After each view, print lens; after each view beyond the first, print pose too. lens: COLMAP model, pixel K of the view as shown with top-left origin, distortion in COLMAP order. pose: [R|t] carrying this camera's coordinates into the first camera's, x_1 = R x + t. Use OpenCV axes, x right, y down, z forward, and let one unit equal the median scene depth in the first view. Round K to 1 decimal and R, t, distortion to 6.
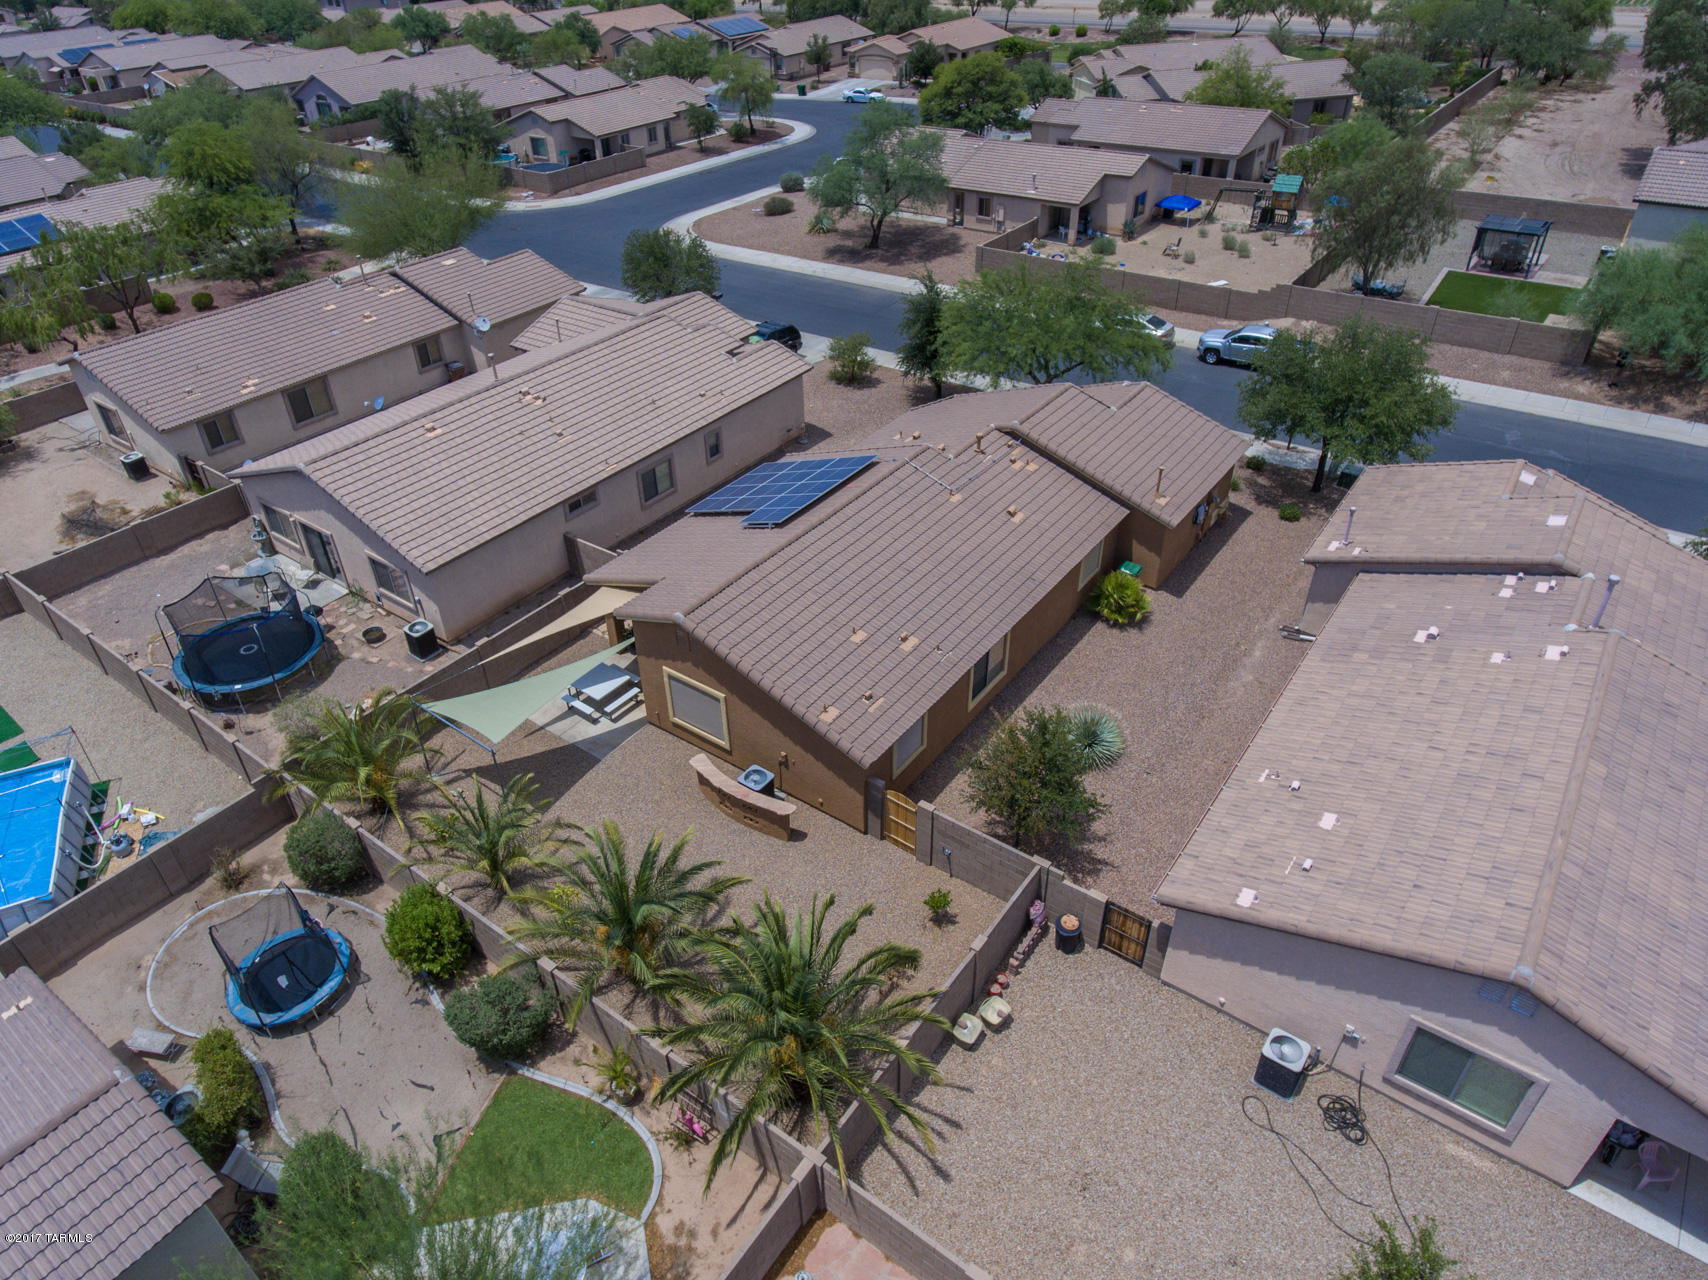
lens RADIAL K [[1072.3, 0, 852.8], [0, 1072.3, 643.0], [0, 0, 1]] dist [0.000187, 0.001054]
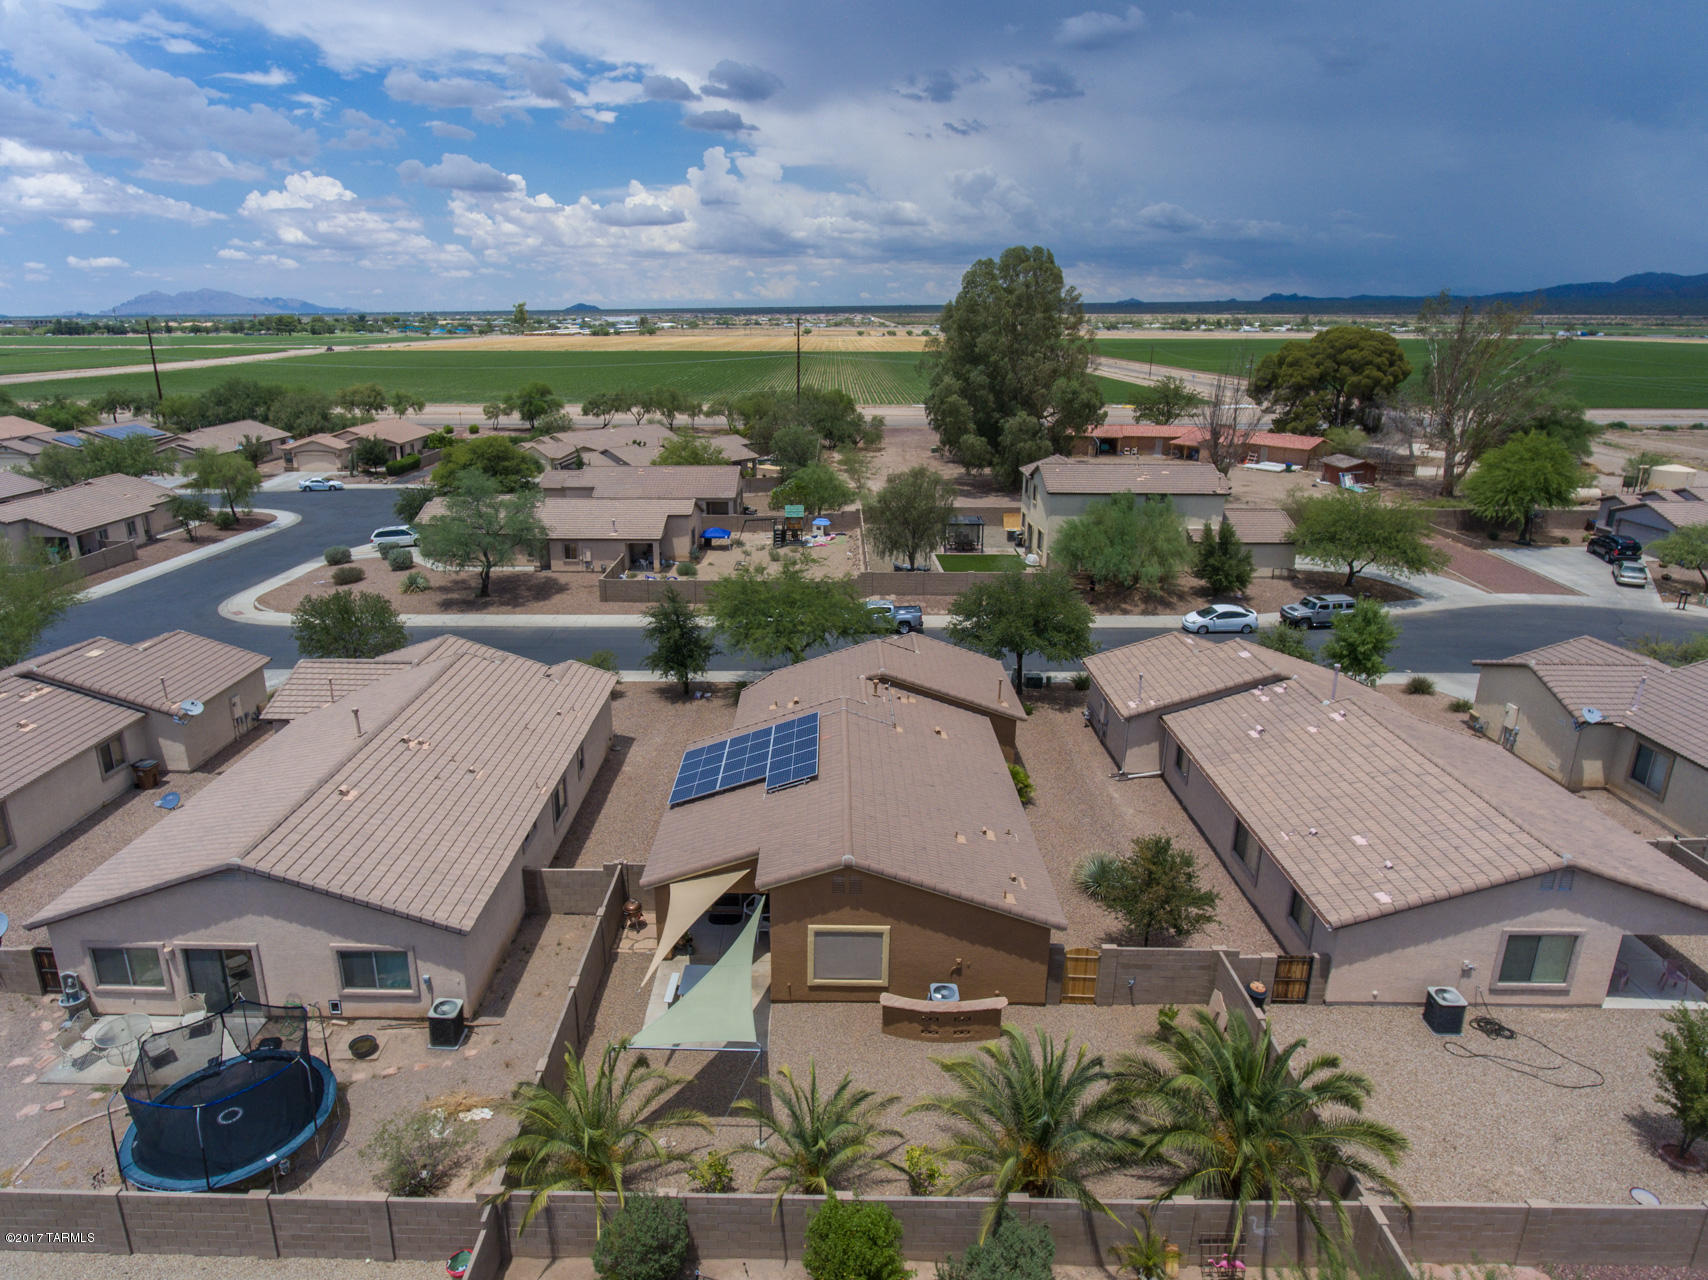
lens RADIAL K [[1008.4, 0, 846.5], [0, 1008.4, 637.7], [0, 0, 1]] dist [-0.001987, 0.000187]
pose [[0.803510, -0.148815, 0.576390, -0.268123], [0.324414, 0.921302, -0.214379, -0.005053], [-0.499126, 0.359245, 0.788553, 0.060588]]
